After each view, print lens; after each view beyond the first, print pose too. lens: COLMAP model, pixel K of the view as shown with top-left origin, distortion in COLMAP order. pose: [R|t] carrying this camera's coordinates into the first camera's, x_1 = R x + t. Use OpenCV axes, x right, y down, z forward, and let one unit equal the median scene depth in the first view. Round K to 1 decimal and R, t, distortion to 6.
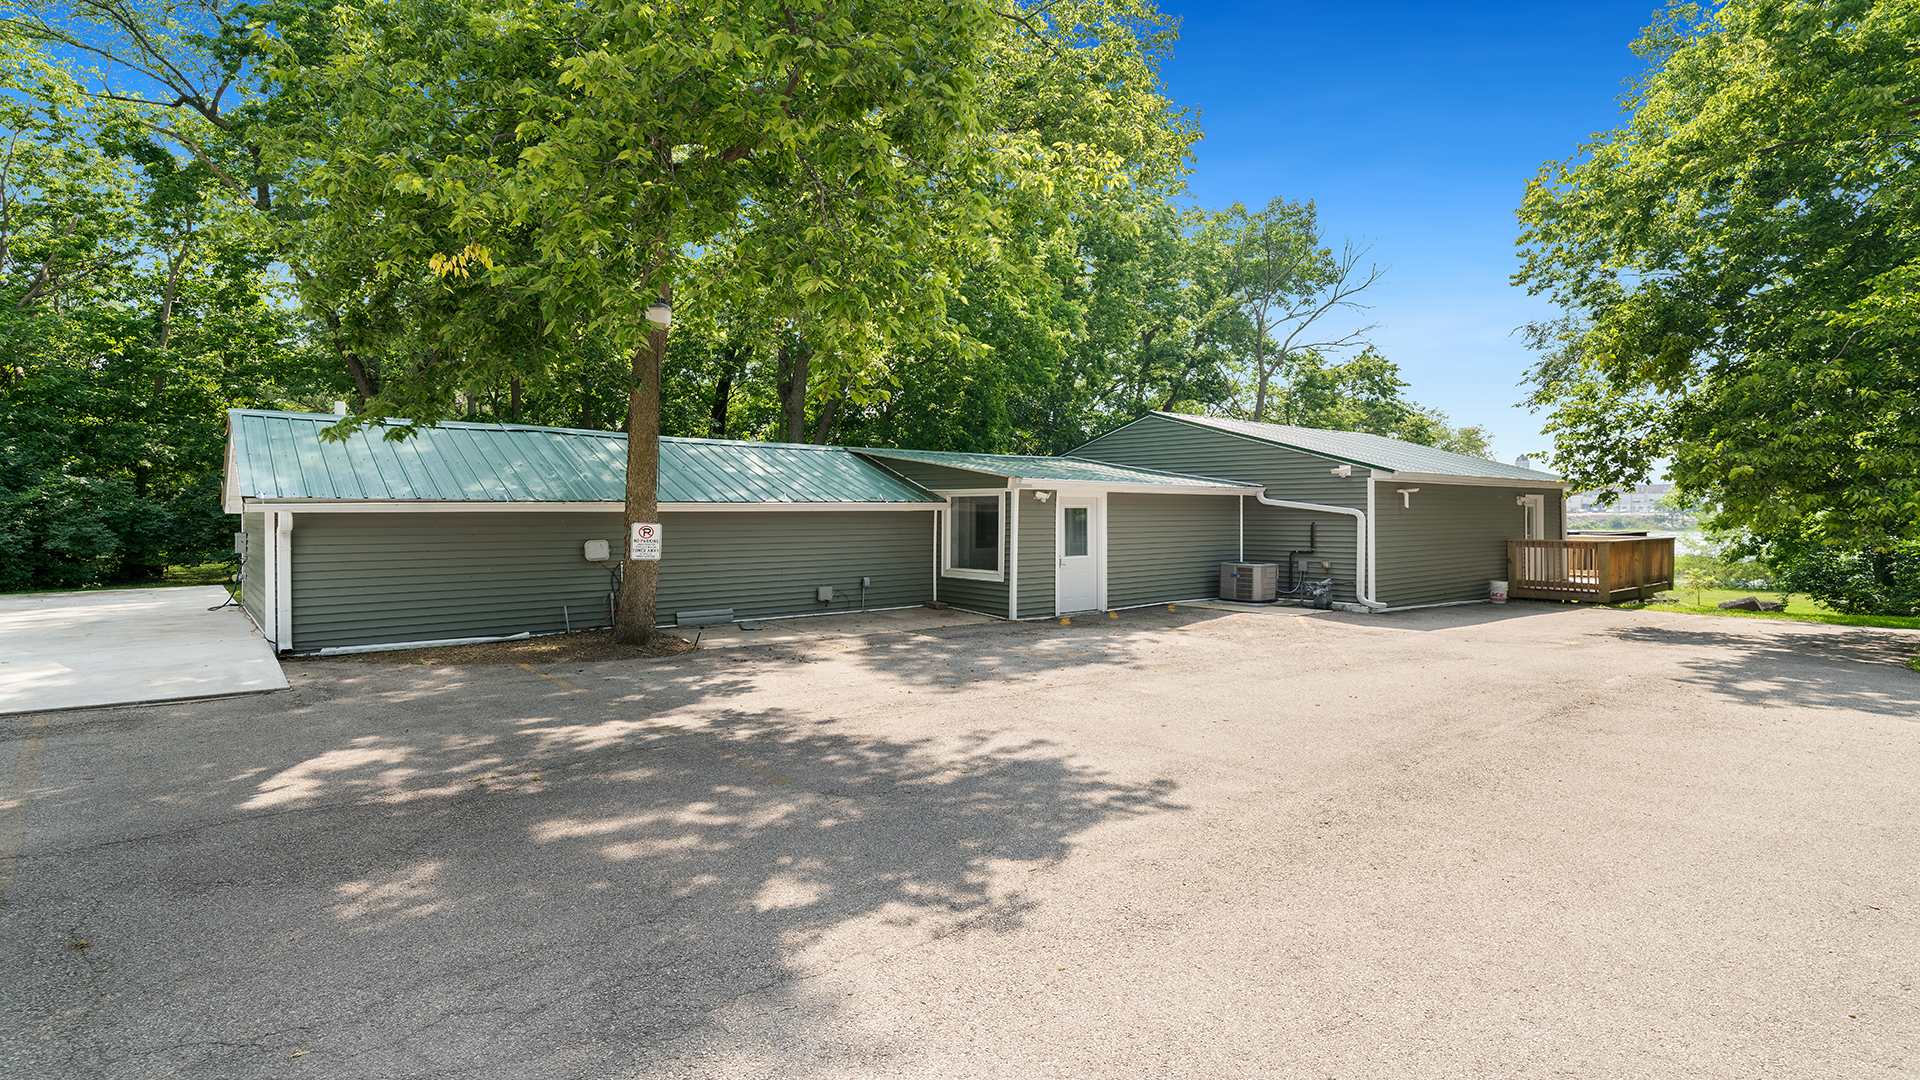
lens RADIAL K [[942.8, 0, 958.6], [0, 942.8, 526.8], [0, 0, 1]] dist [-0.004345, -0.000267]
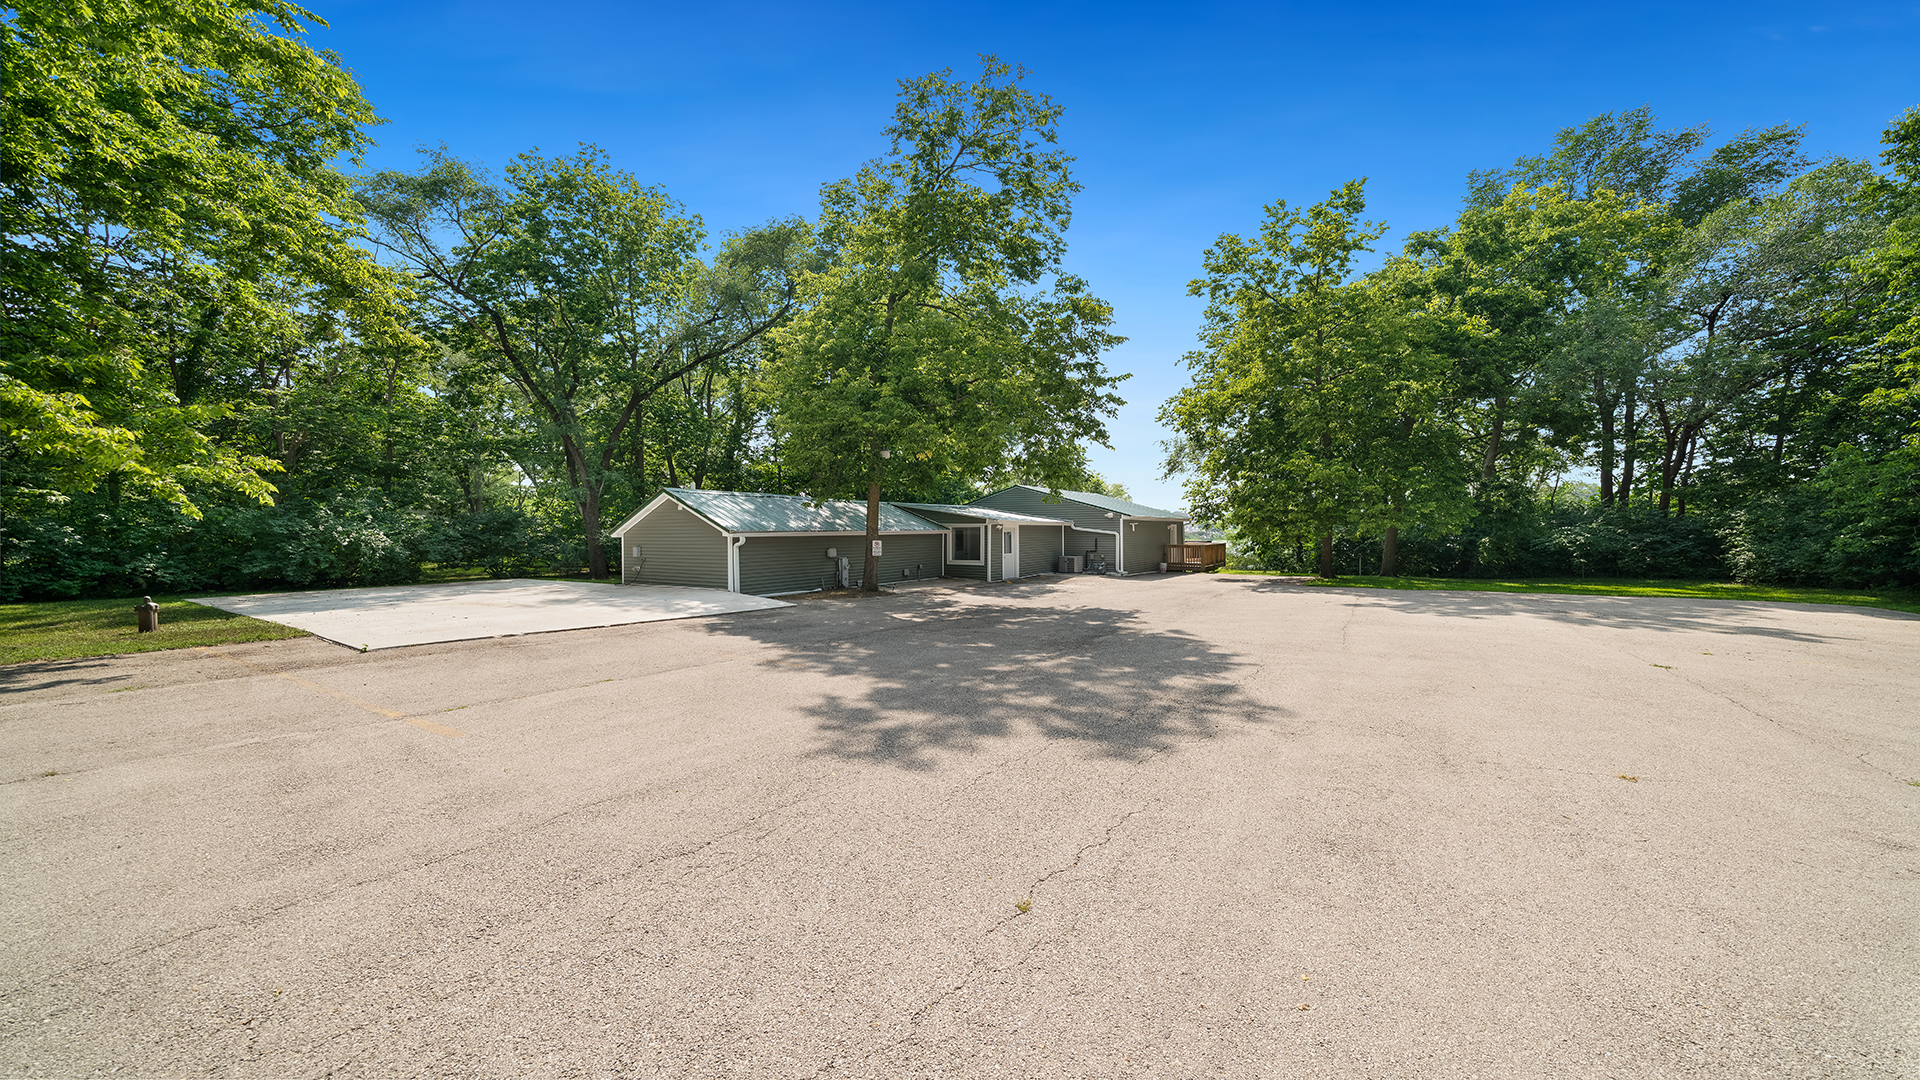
lens RADIAL K [[696.6, 0, 961.3], [0, 696.6, 544.6], [0, 0, 1]] dist [0.000562, 0.000047]
pose [[0.949908, -0.010329, 0.312358, -0.474546], [0.008698, 0.999940, 0.006613, -0.001813], [-0.312408, -0.003564, 0.949941, -0.510154]]
